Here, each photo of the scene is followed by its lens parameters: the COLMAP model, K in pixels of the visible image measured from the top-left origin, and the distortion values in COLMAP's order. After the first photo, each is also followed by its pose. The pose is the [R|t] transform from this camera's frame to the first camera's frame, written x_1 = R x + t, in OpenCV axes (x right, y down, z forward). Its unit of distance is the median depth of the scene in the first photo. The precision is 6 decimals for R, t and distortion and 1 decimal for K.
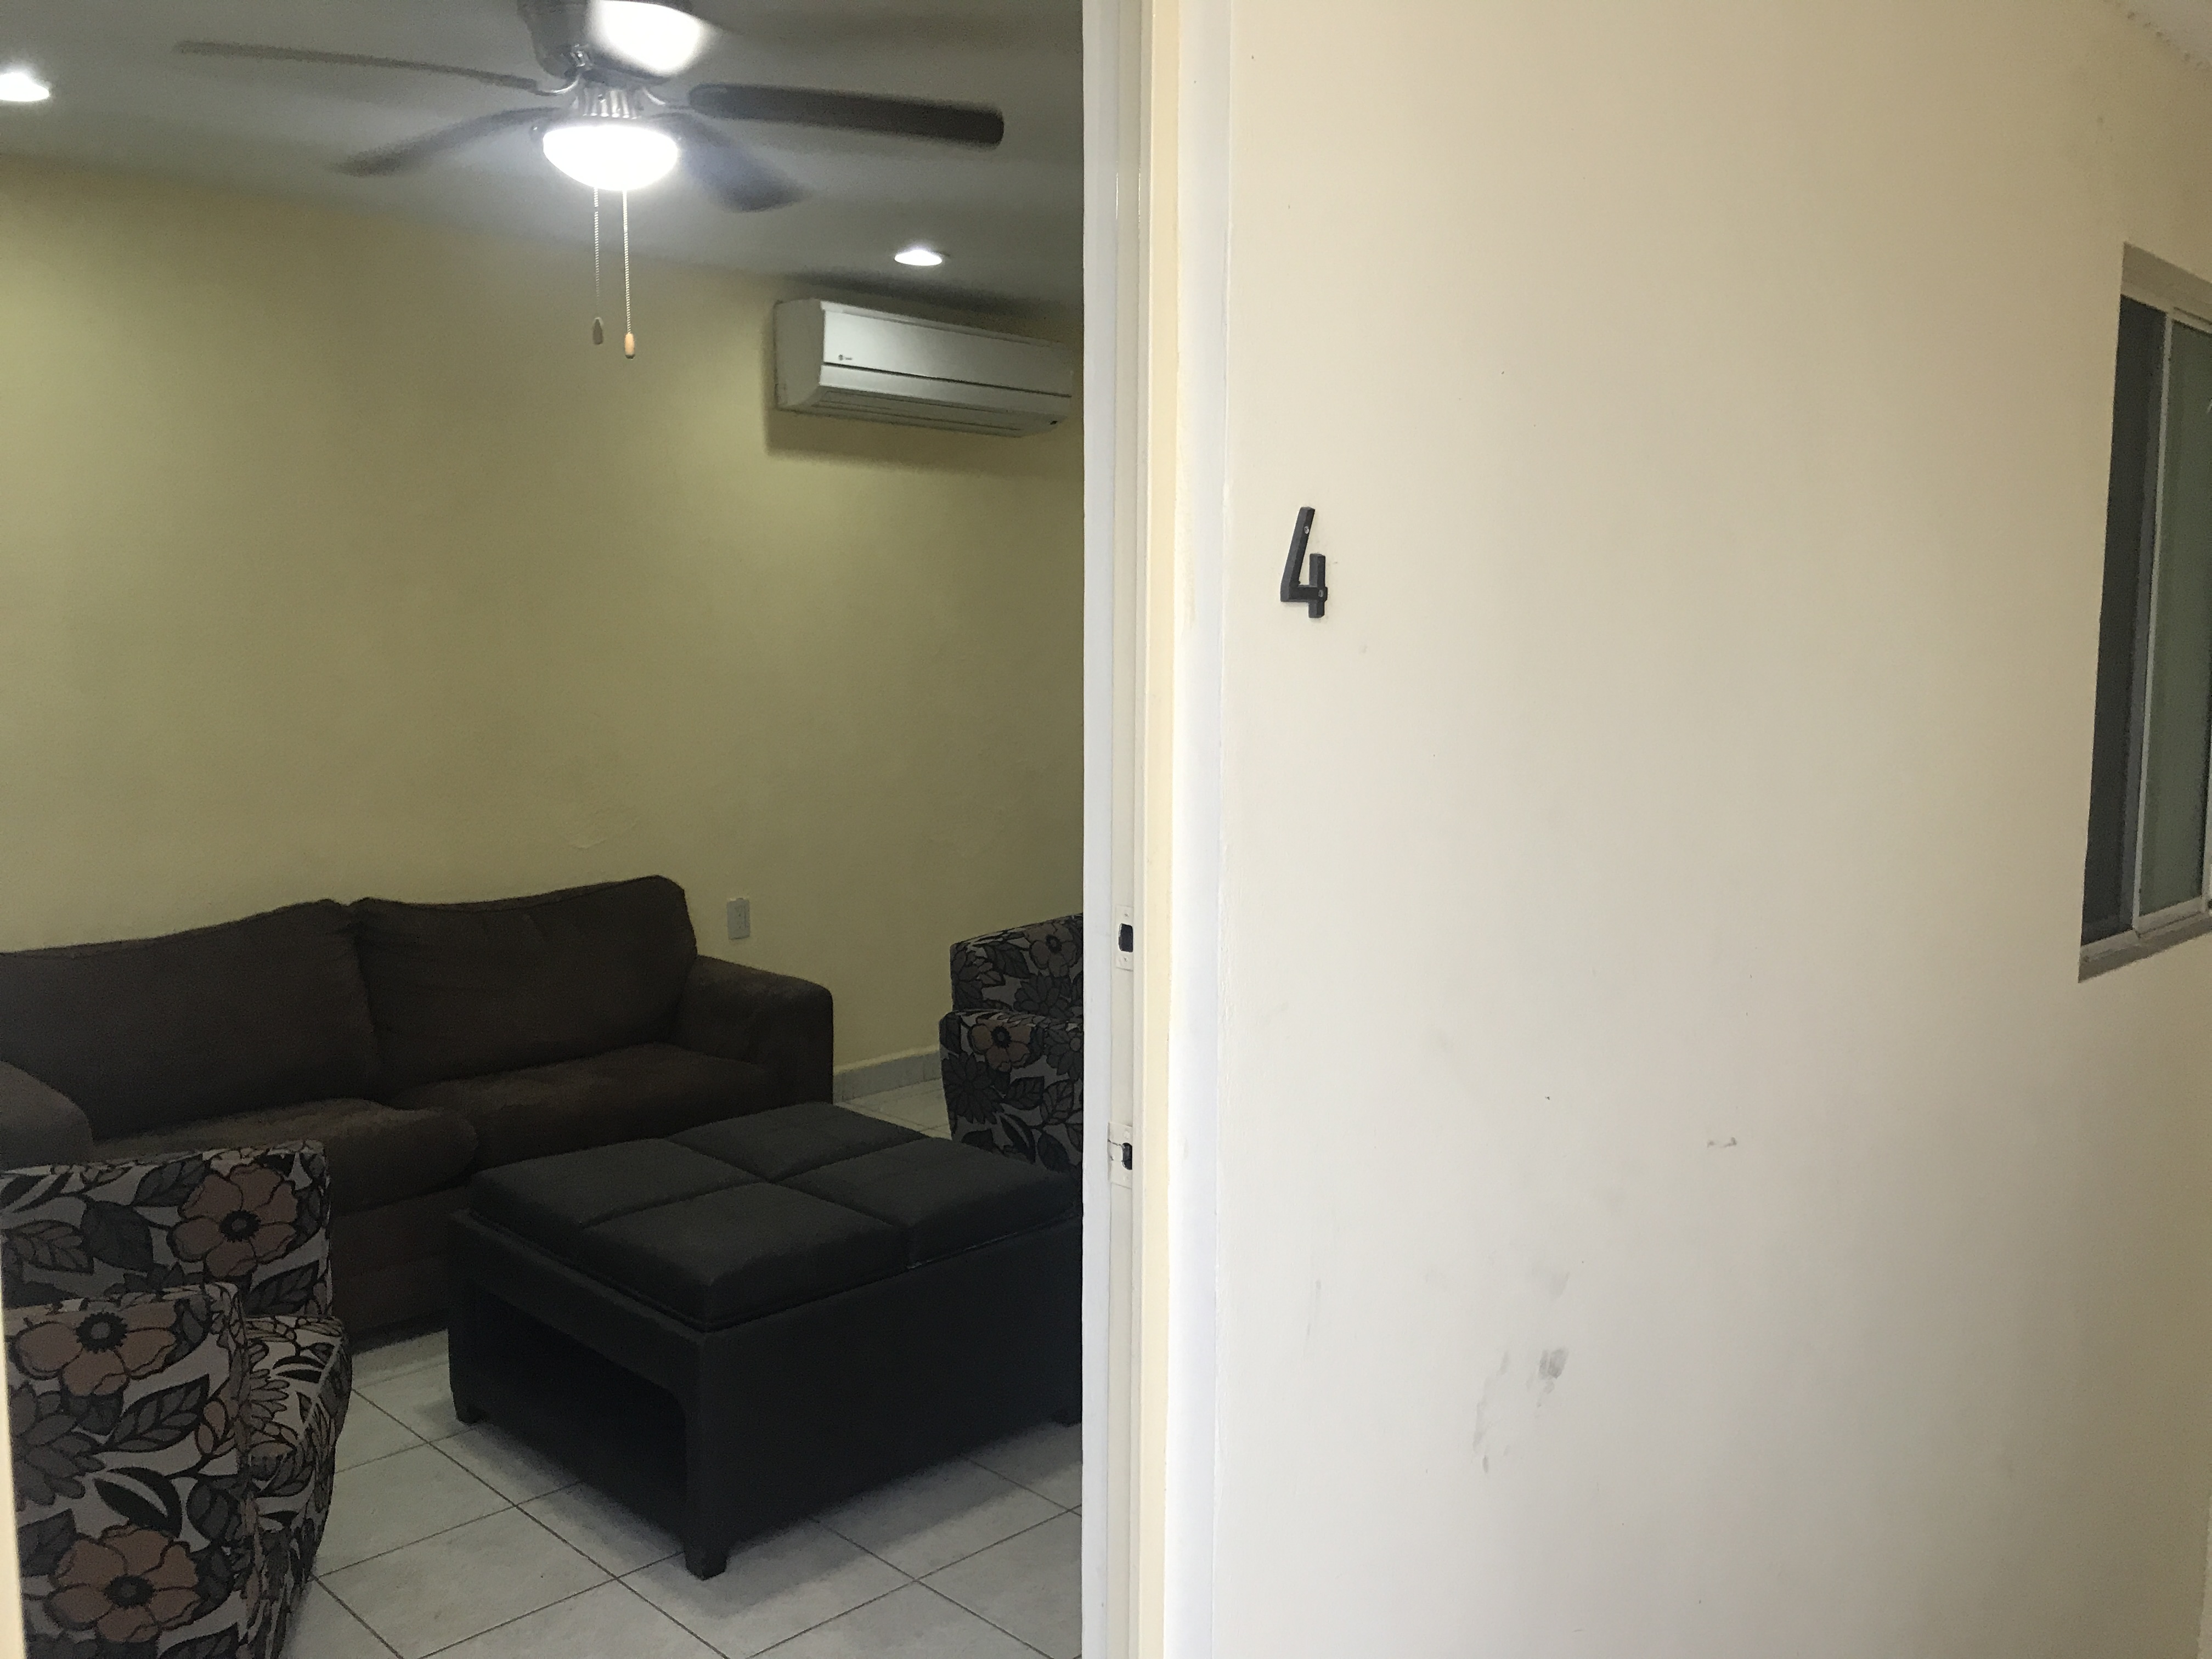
lens RADIAL K [[1813.2, 0, 1112.6], [0, 1813.2, 824.2], [0, 0, 1]] dist [0.021074, -0.012206]
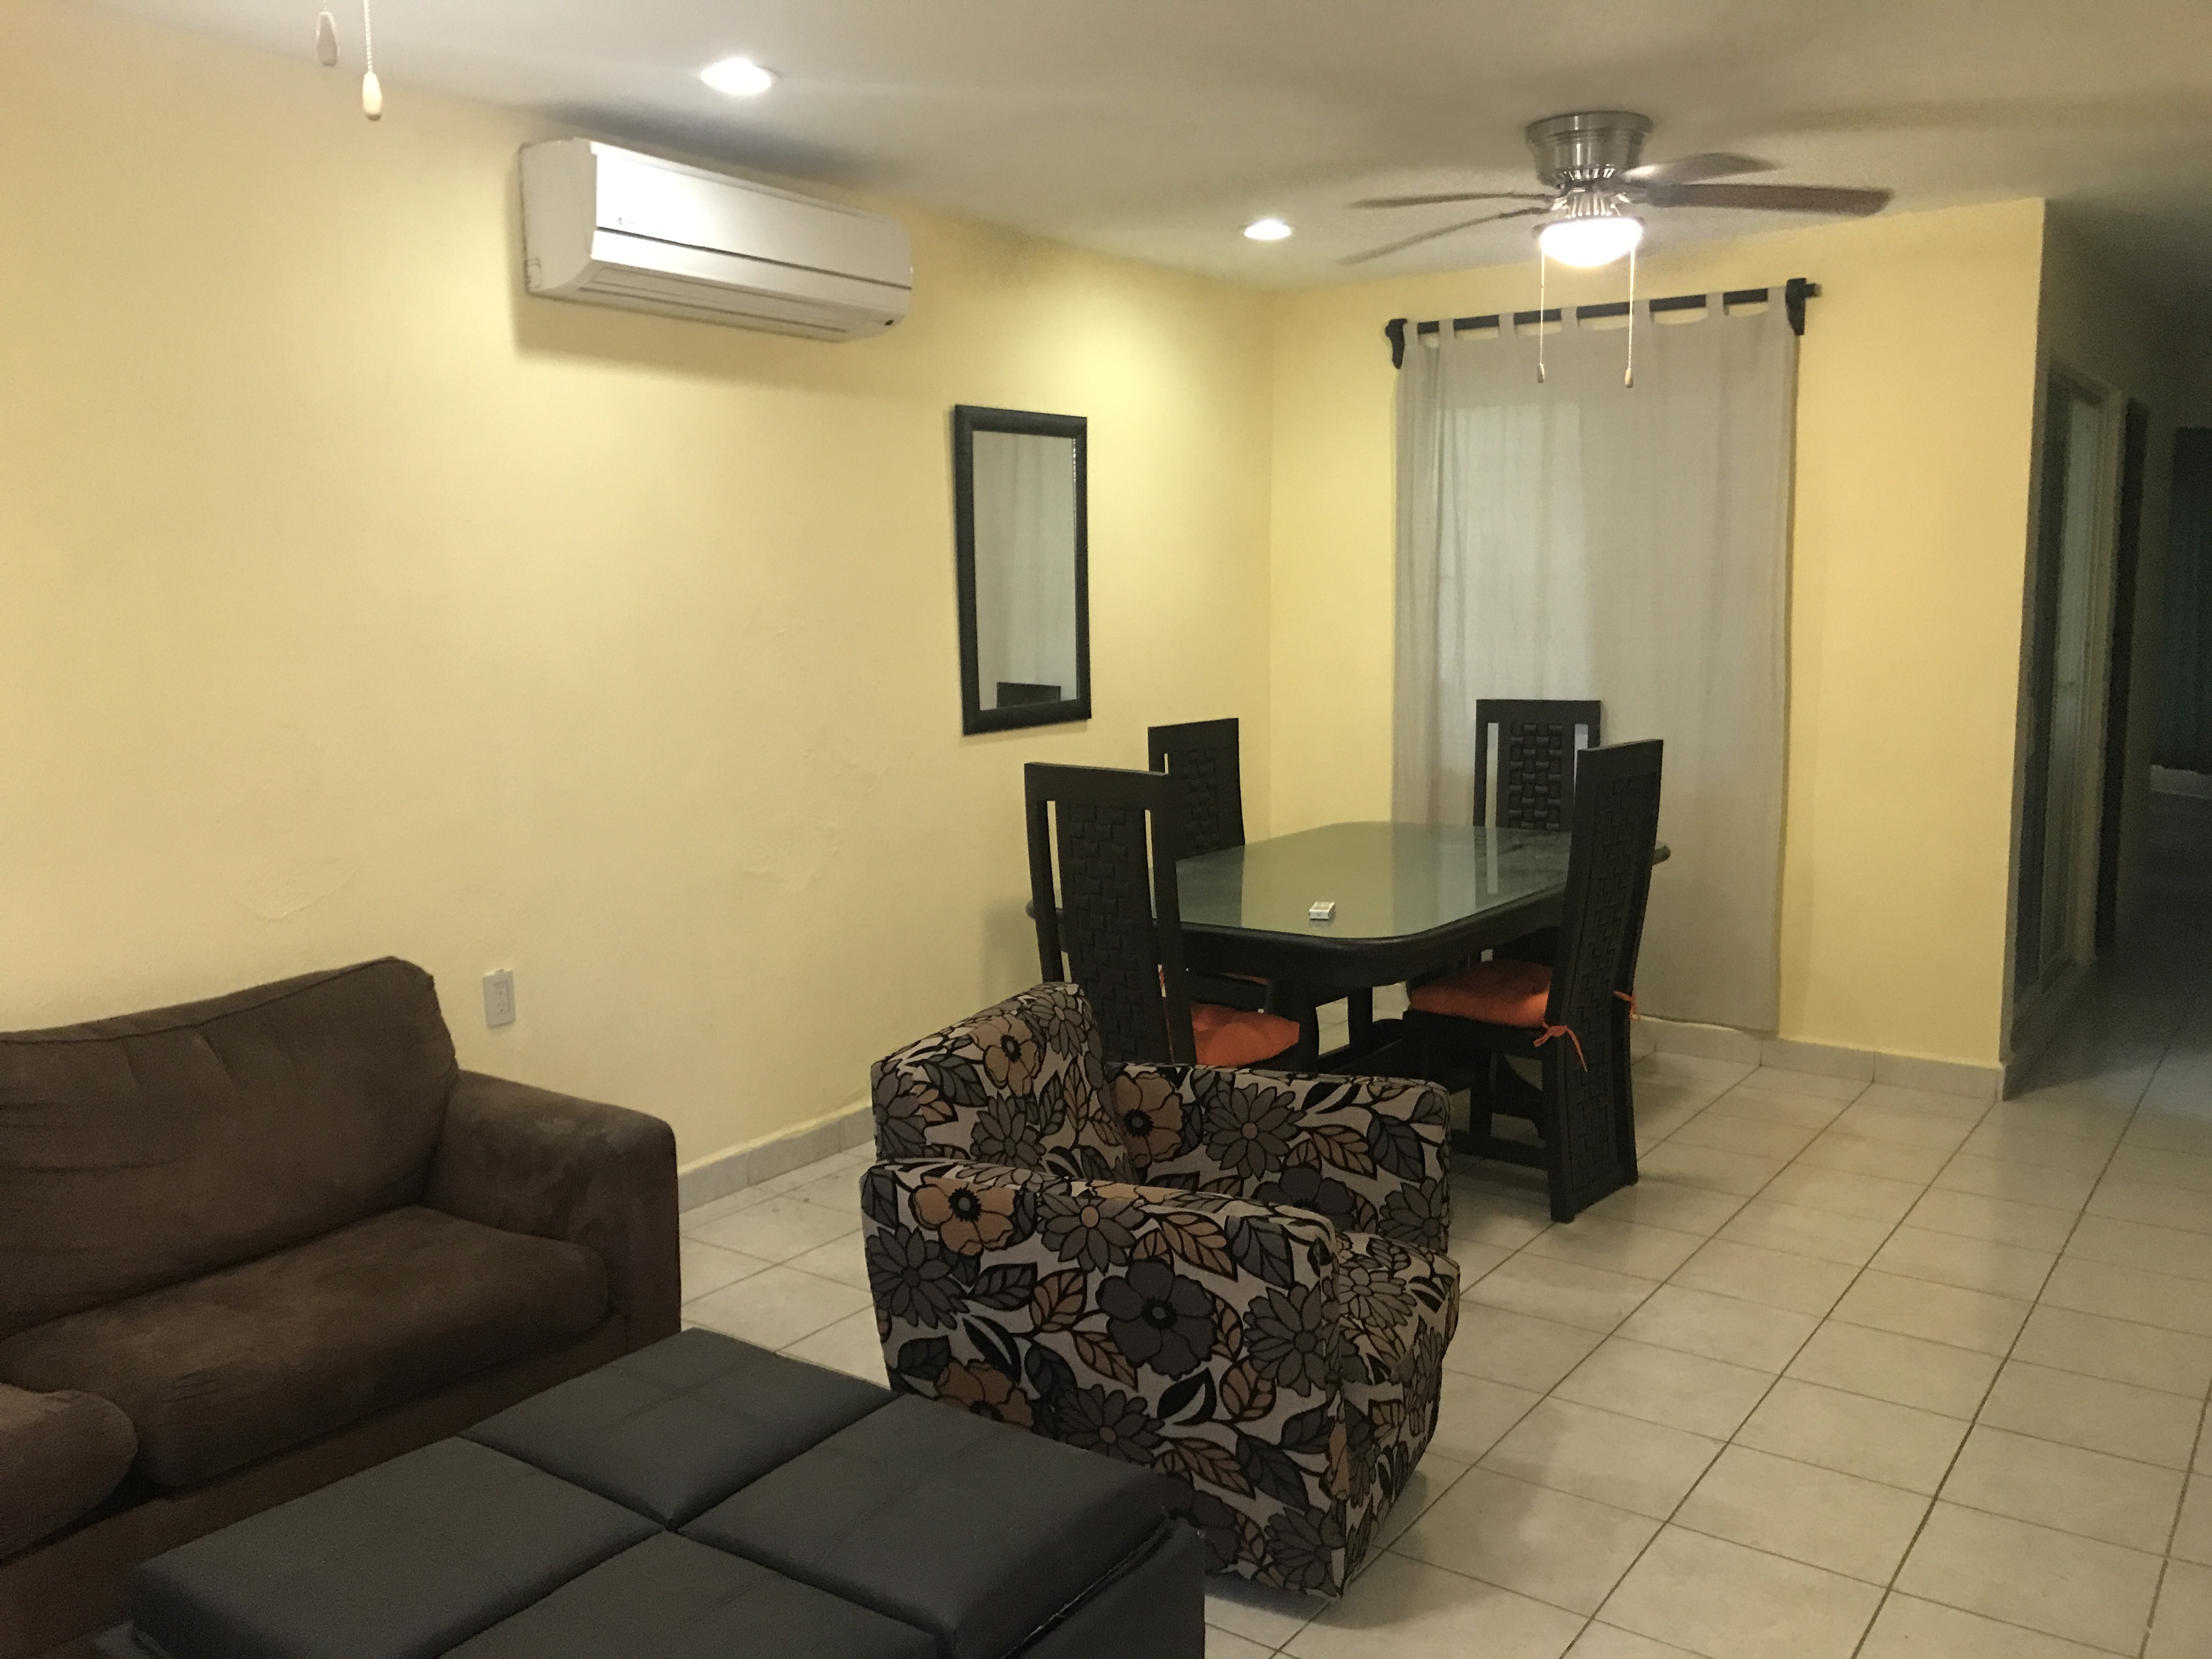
lens RADIAL K [[1813.2, 0, 1067.8], [0, 1813.2, 809.3], [0, 0, 1]] dist [0.021074, -0.012206]
pose [[0.987888, -0.038253, 0.150380, -0.115618], [0.036016, 0.999197, 0.017577, -0.037677], [-0.150931, -0.011948, 0.988472, 0.324687]]
